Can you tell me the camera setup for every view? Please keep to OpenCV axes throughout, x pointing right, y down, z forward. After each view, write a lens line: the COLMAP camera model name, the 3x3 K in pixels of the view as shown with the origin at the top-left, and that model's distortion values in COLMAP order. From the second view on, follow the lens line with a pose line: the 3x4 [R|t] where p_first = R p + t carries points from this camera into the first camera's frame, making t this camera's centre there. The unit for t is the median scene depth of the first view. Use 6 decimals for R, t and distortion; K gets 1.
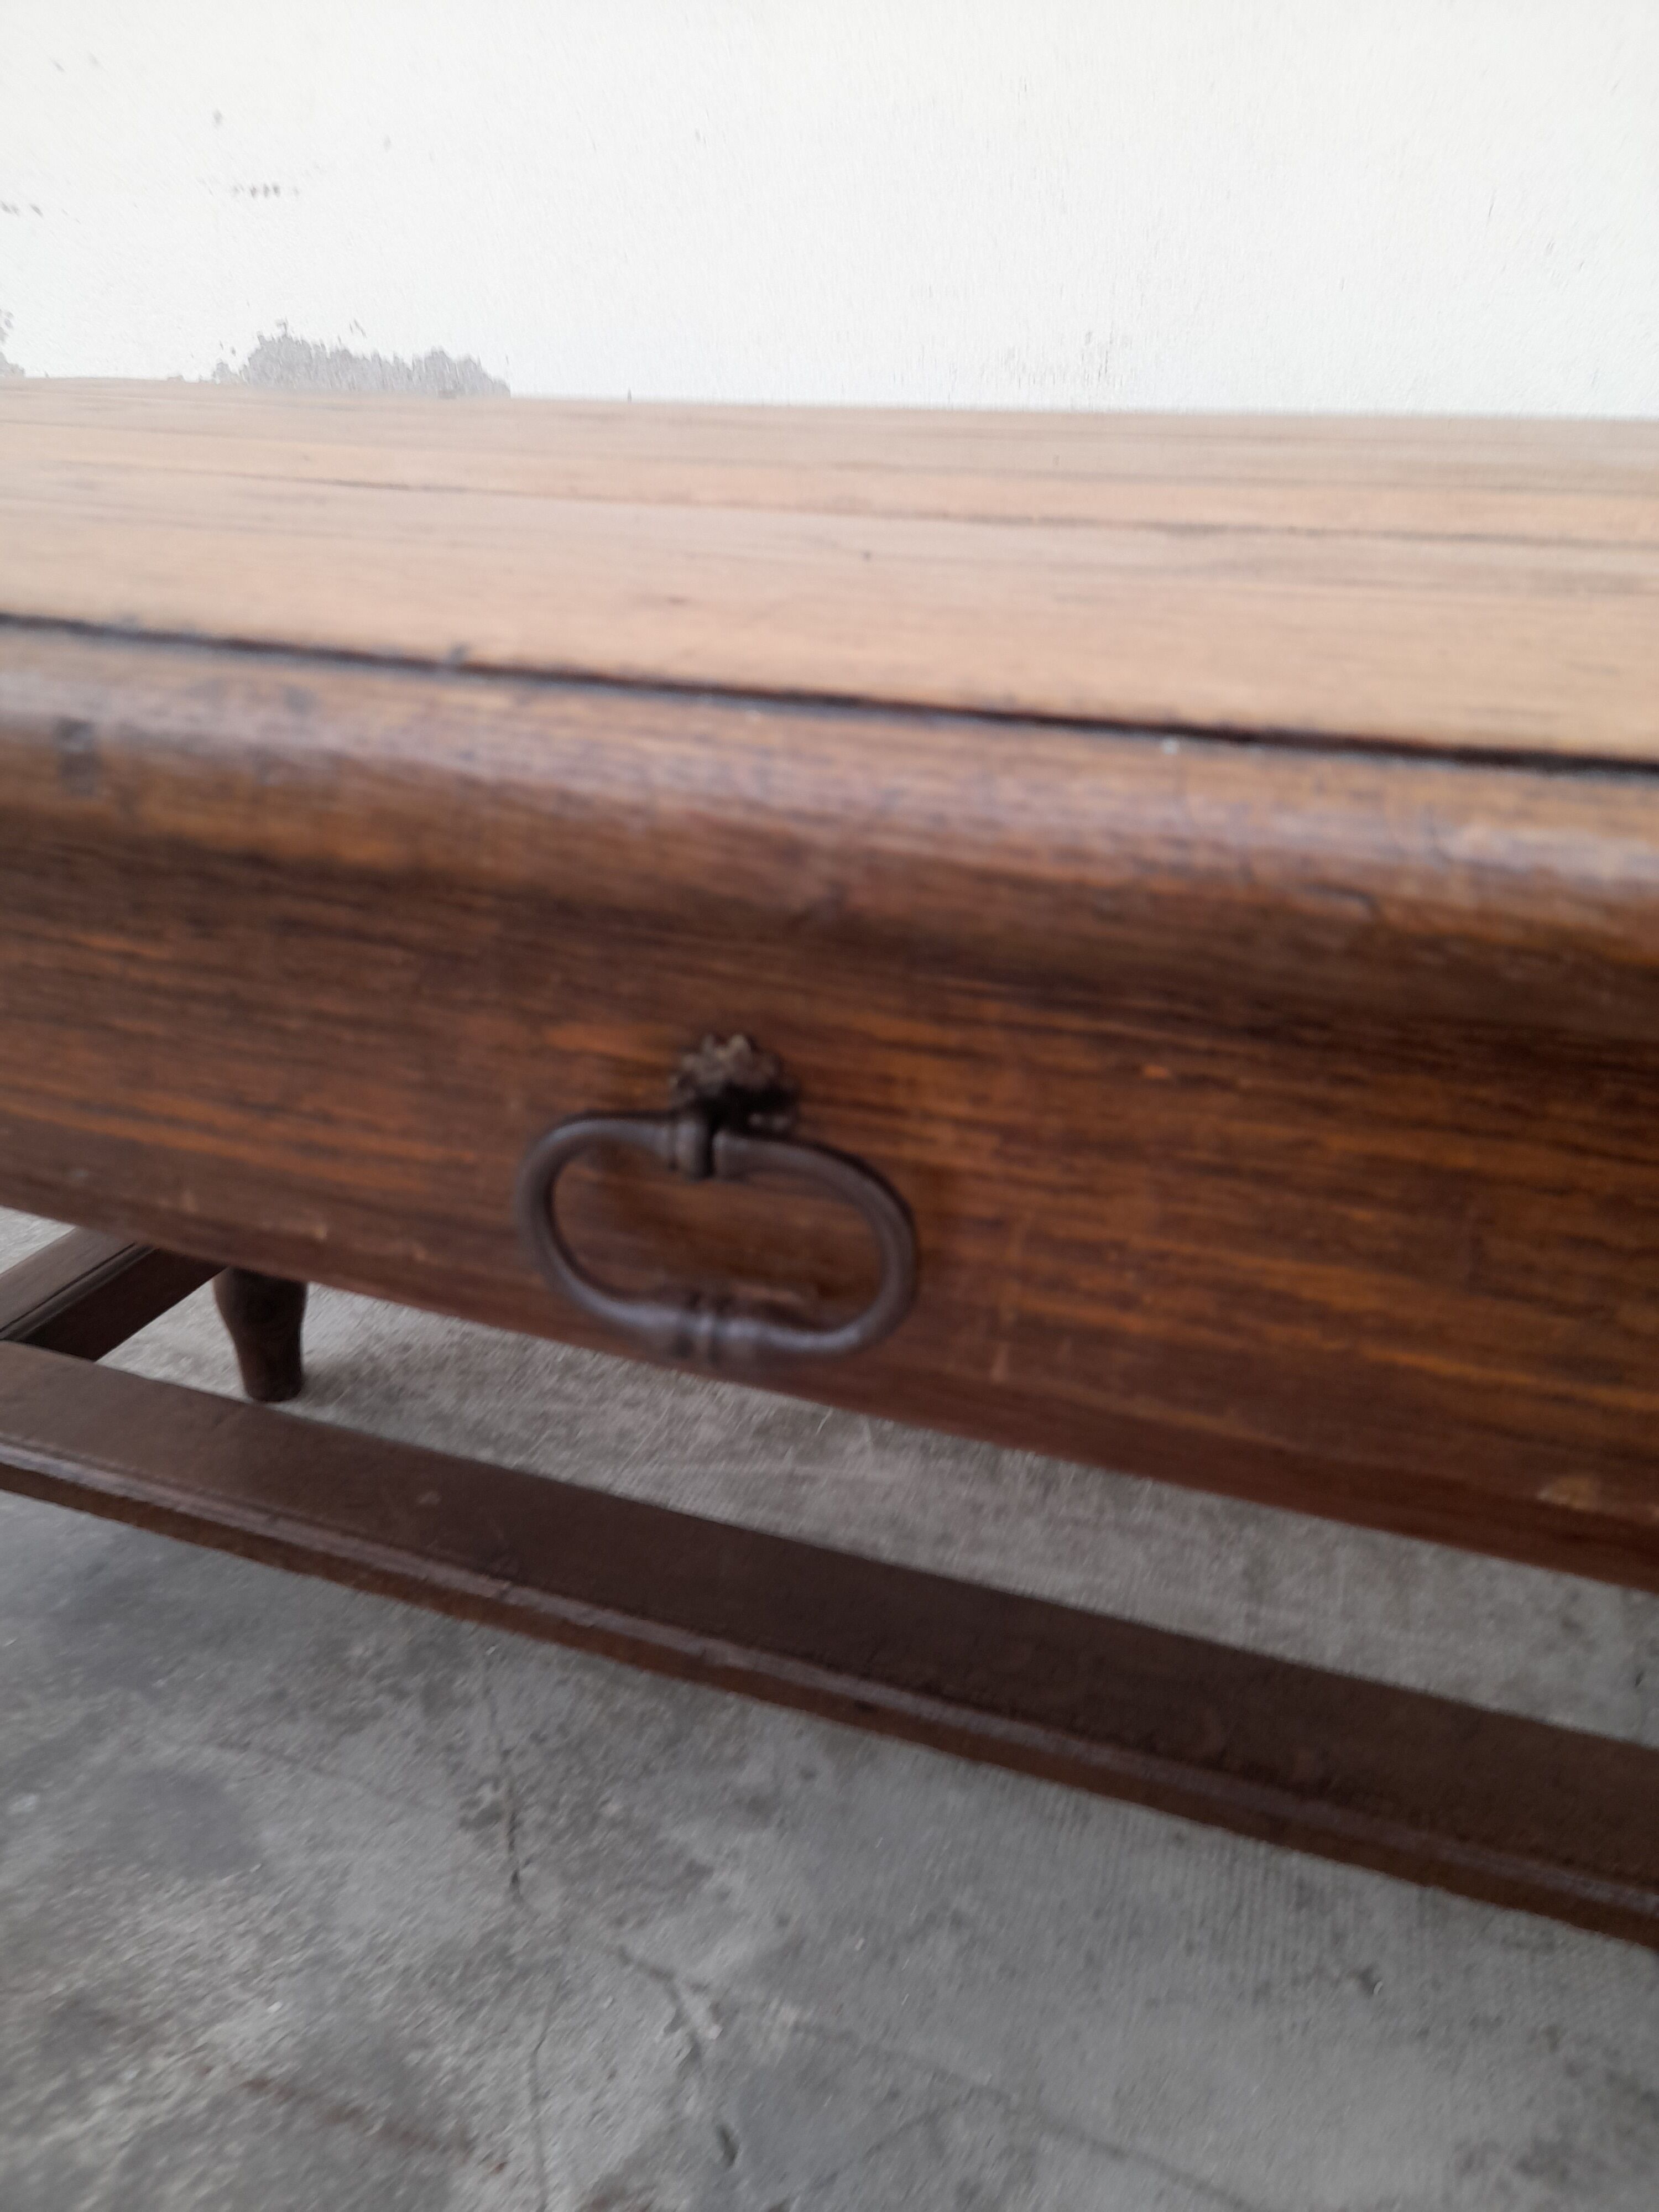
lens RADIAL K [[1619.5, 0, 812.2], [0, 1619.5, 1093.0], [0, 0, 1]] dist [0.033922, -0.033054]
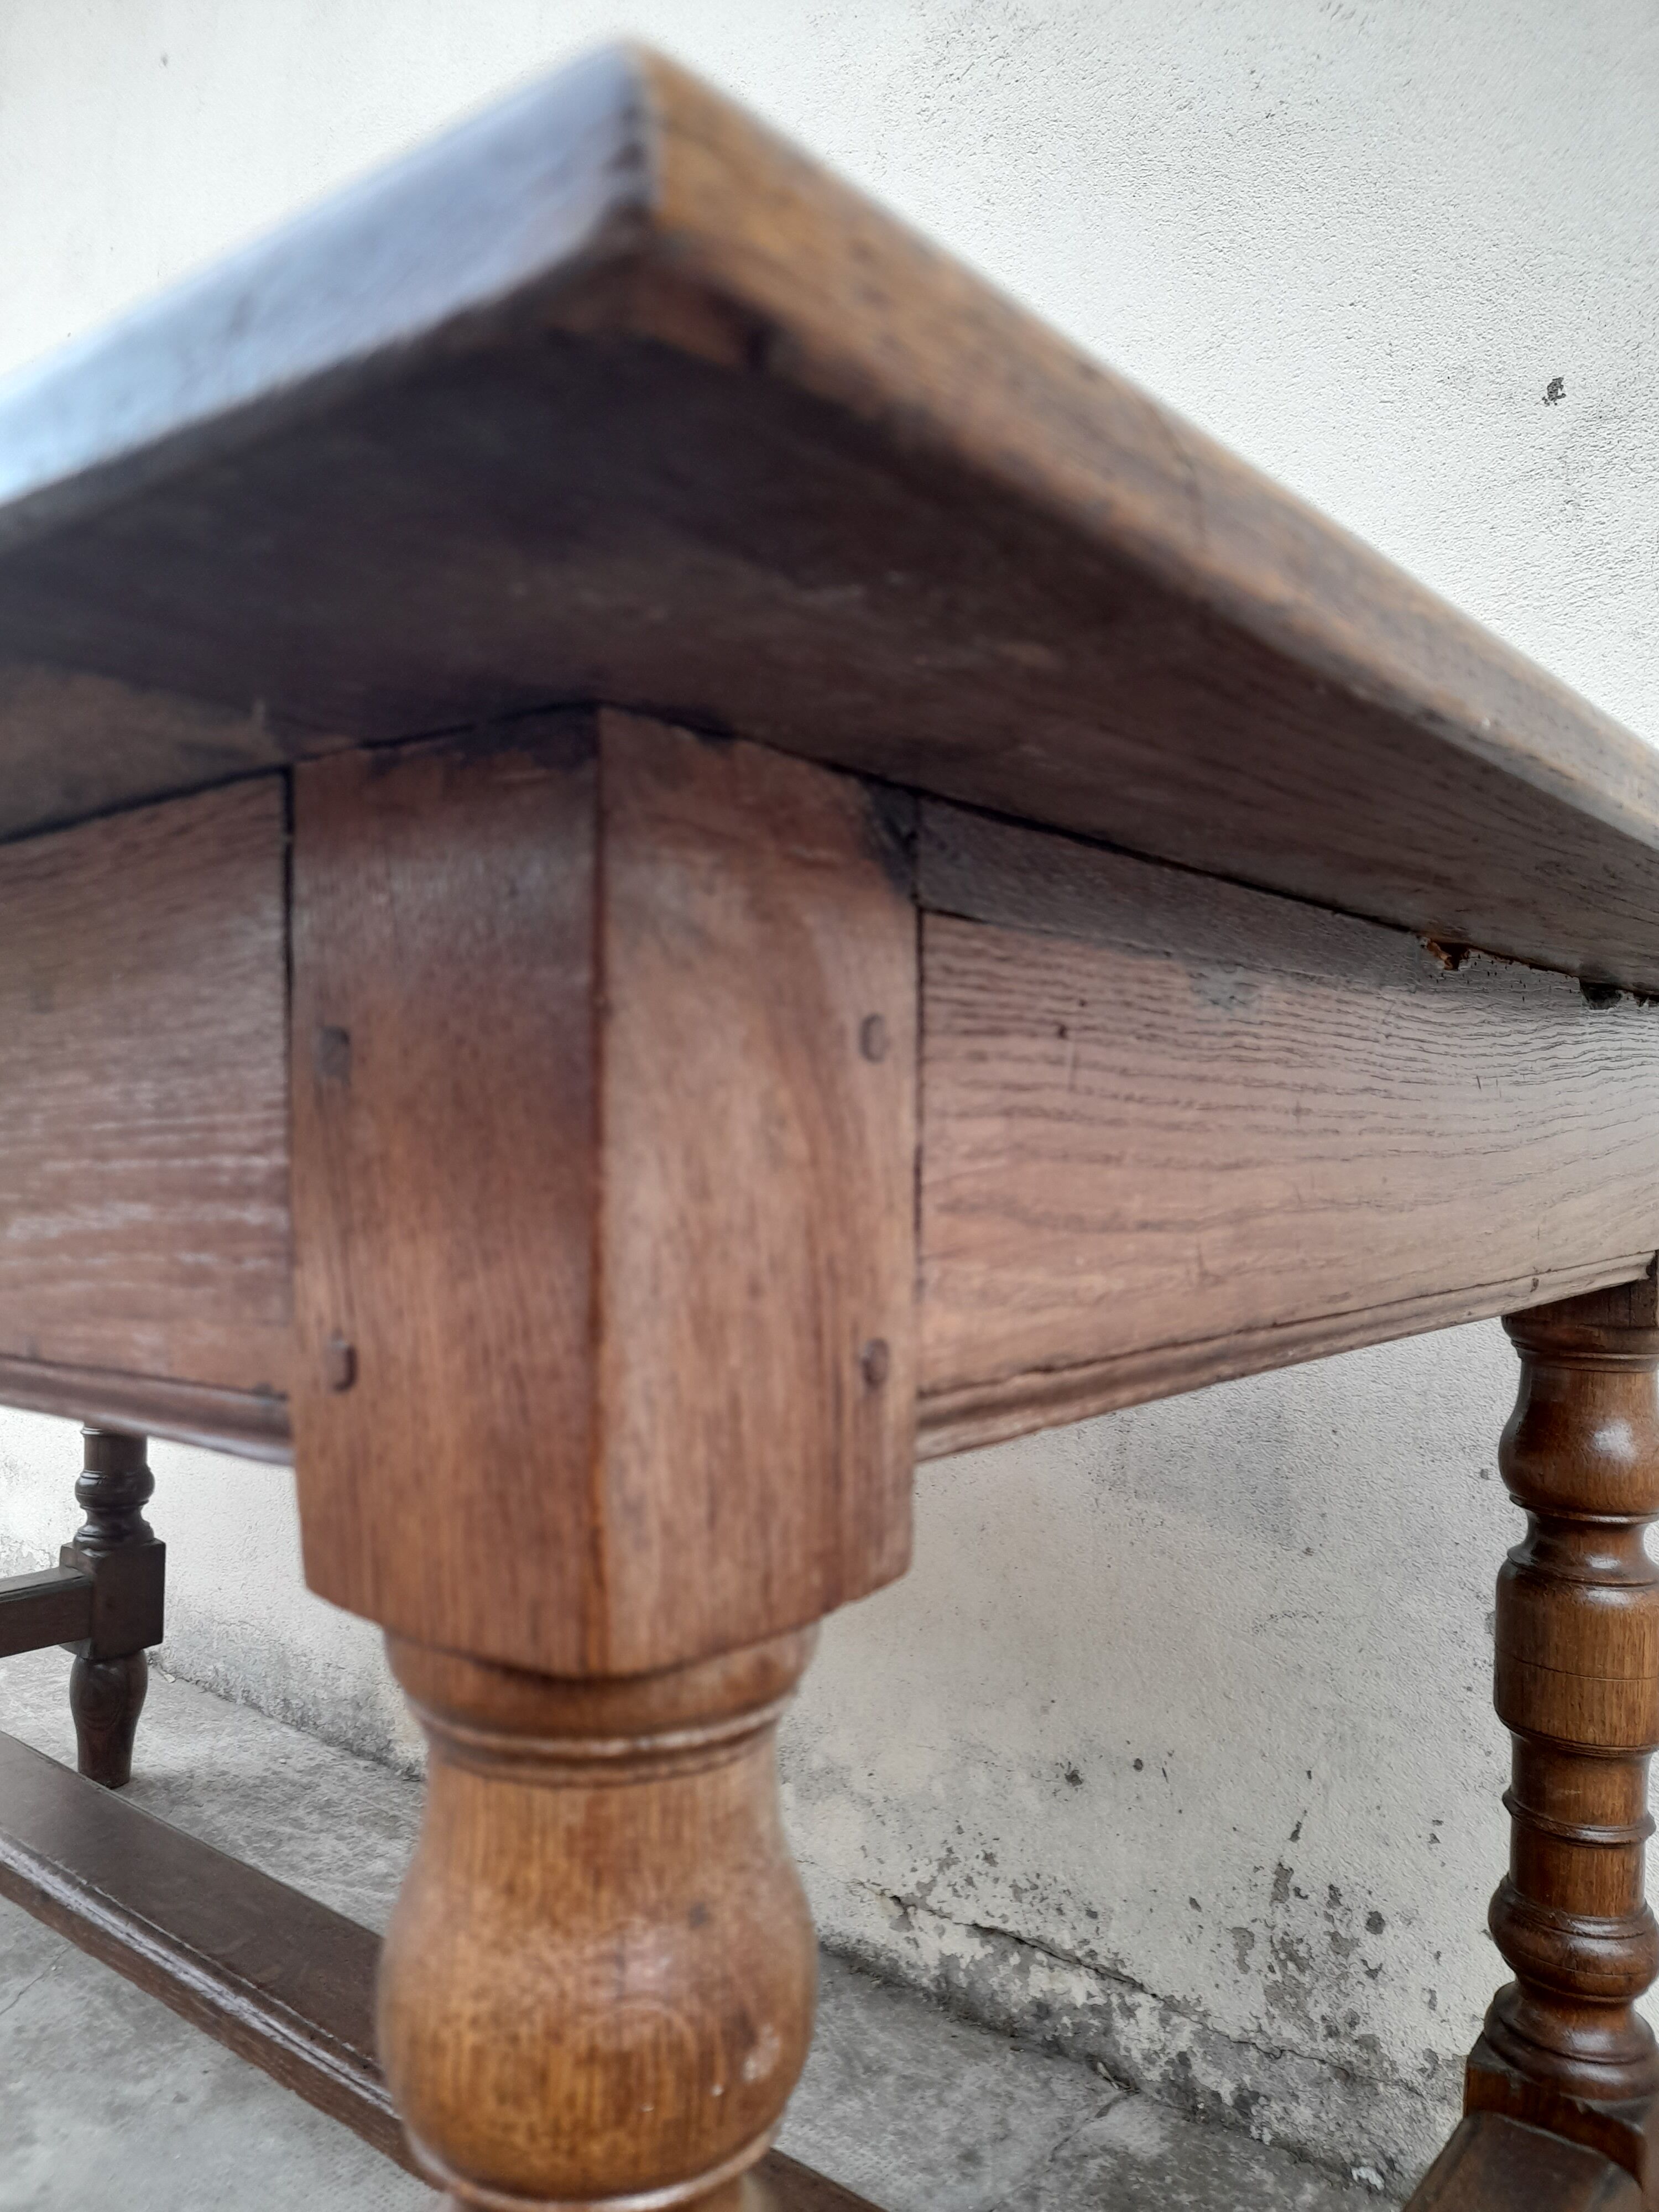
lens RADIAL K [[1619.5, 0, 819.0], [0, 1619.5, 1088.9], [0, 0, 1]] dist [0.033922, -0.033054]
pose [[0.939813, -0.014594, -0.341377, 0.850766], [-0.137449, 0.898542, -0.416809, 0.214597], [0.312825, 0.438645, 0.842456, -0.118516]]
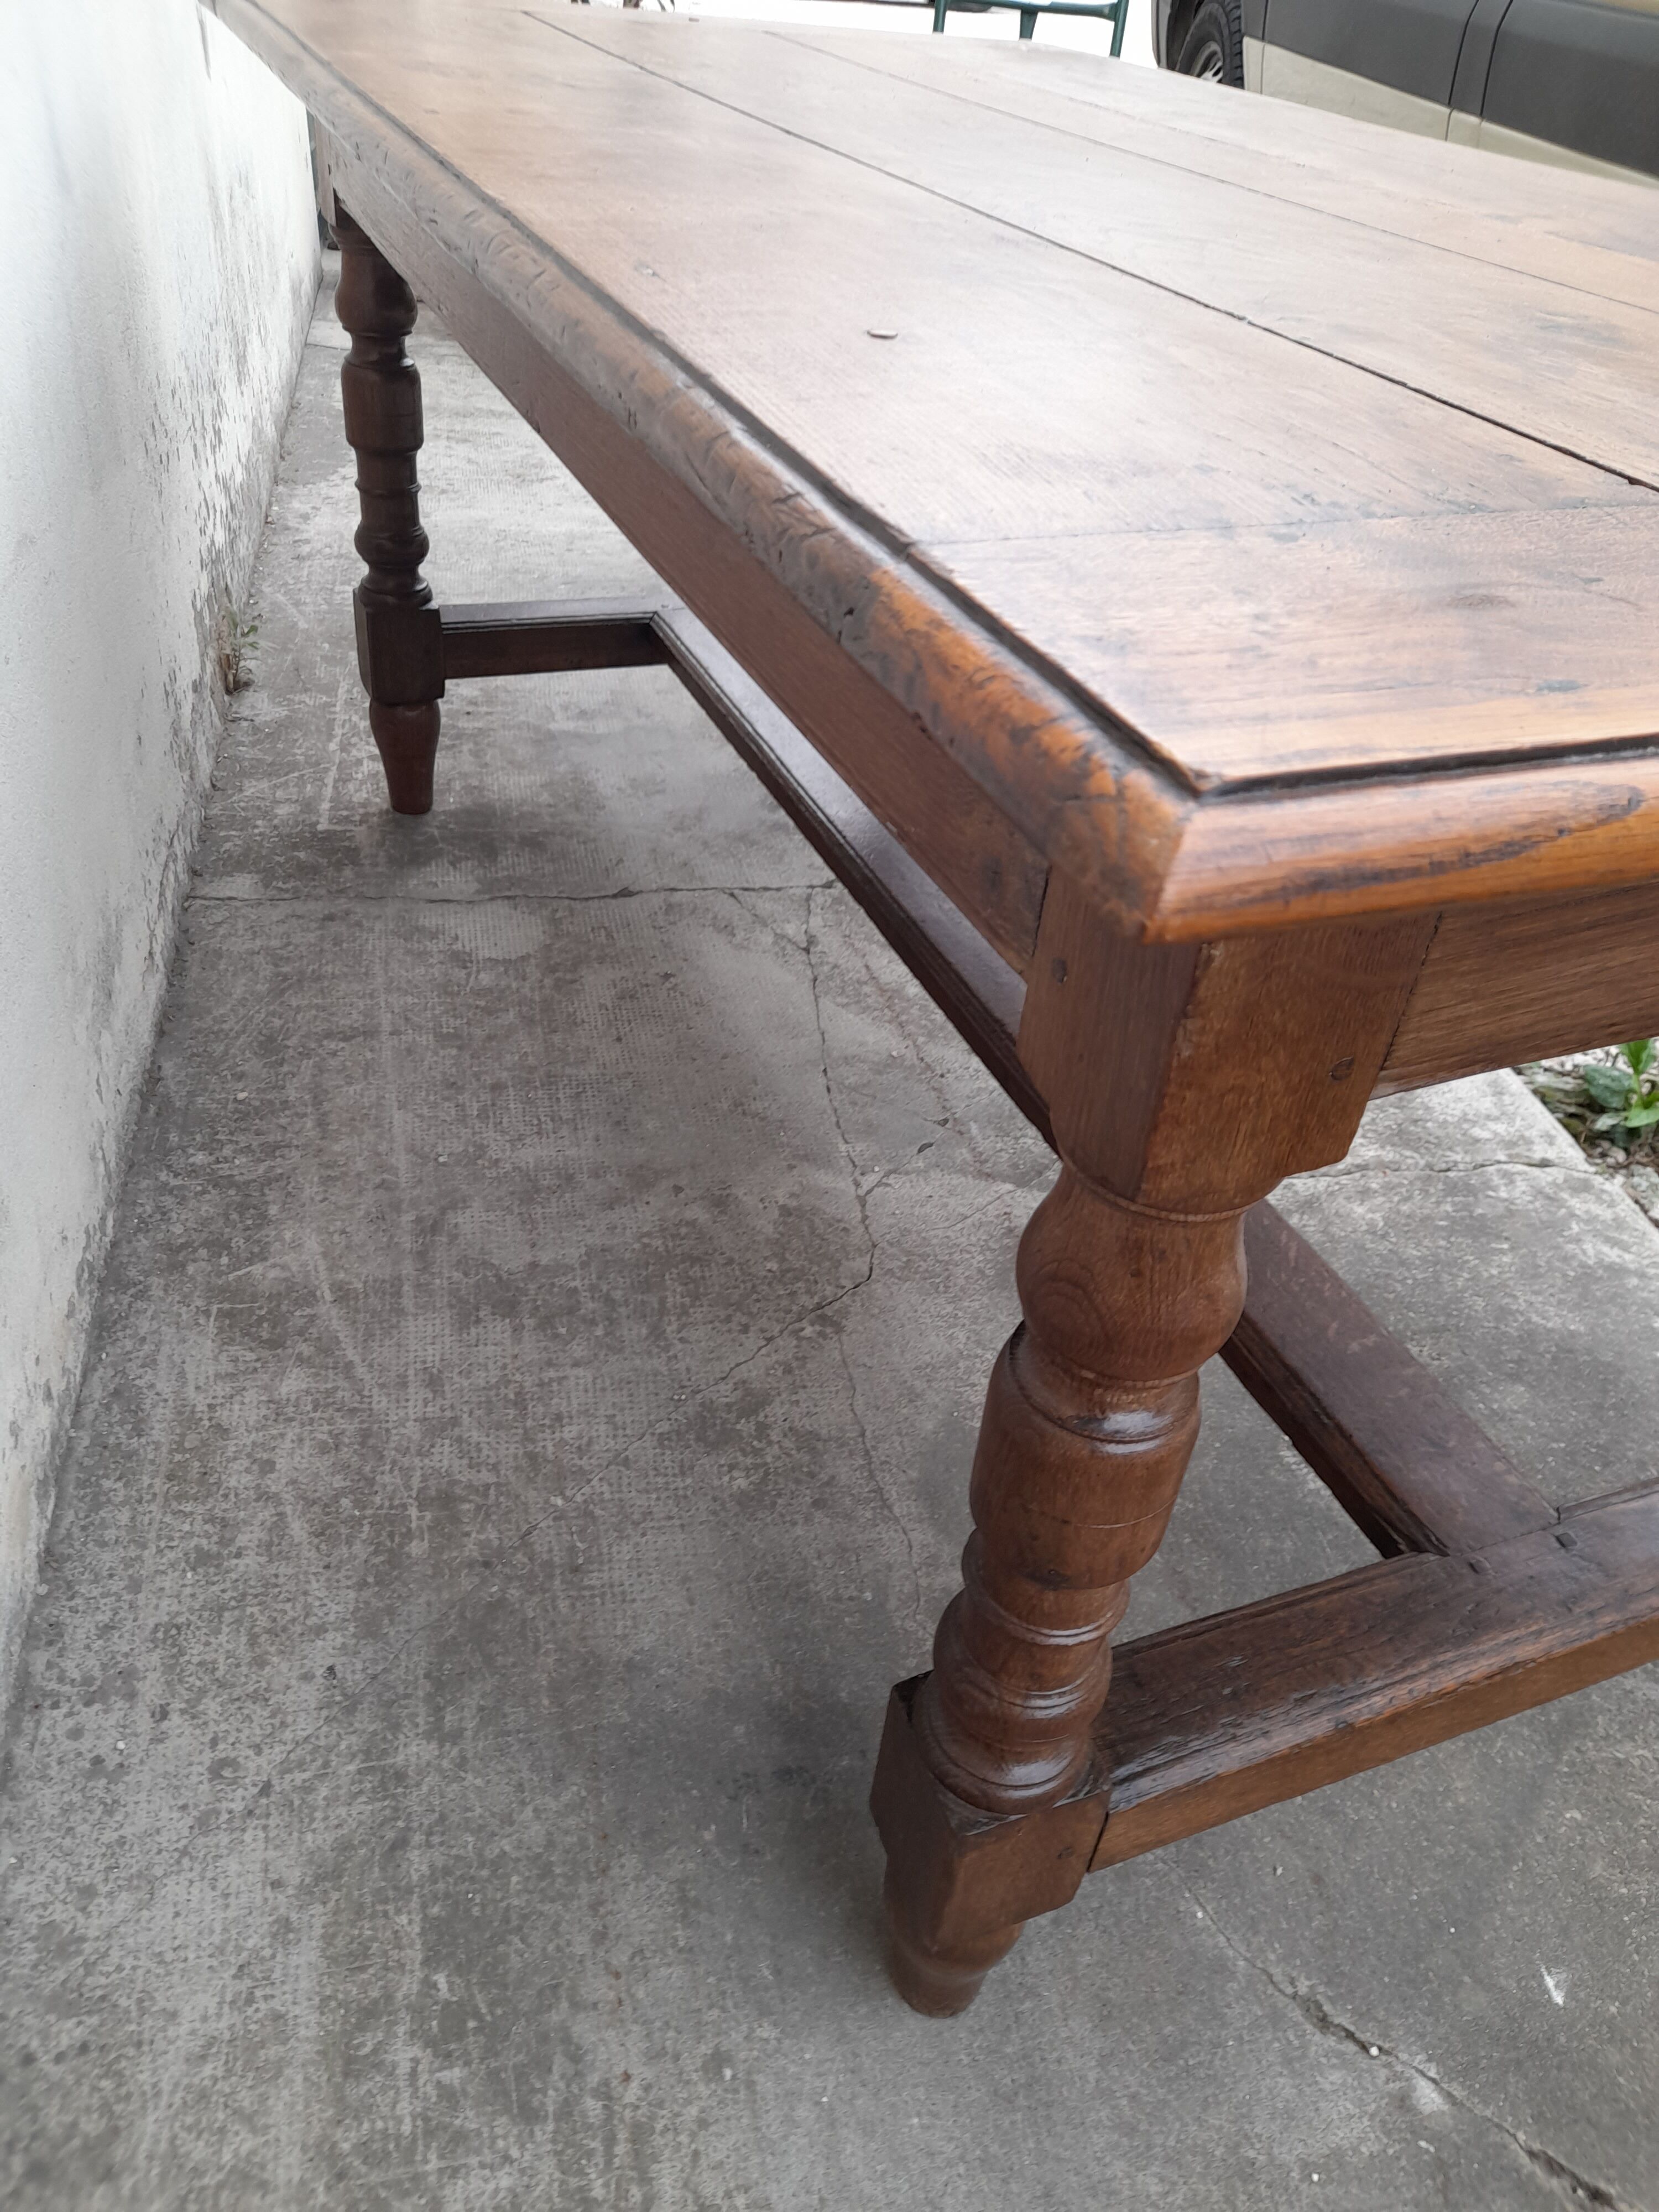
lens RADIAL K [[1619.5, 0, 820.1], [0, 1619.5, 1107.4], [0, 0, 1]] dist [0.033922, -0.033054]
pose [[-0.496394, -0.576708, 0.648846, -0.963399], [0.269790, 0.607934, 0.746746, -0.645774], [-0.825110, 0.545732, -0.146185, 1.127438]]
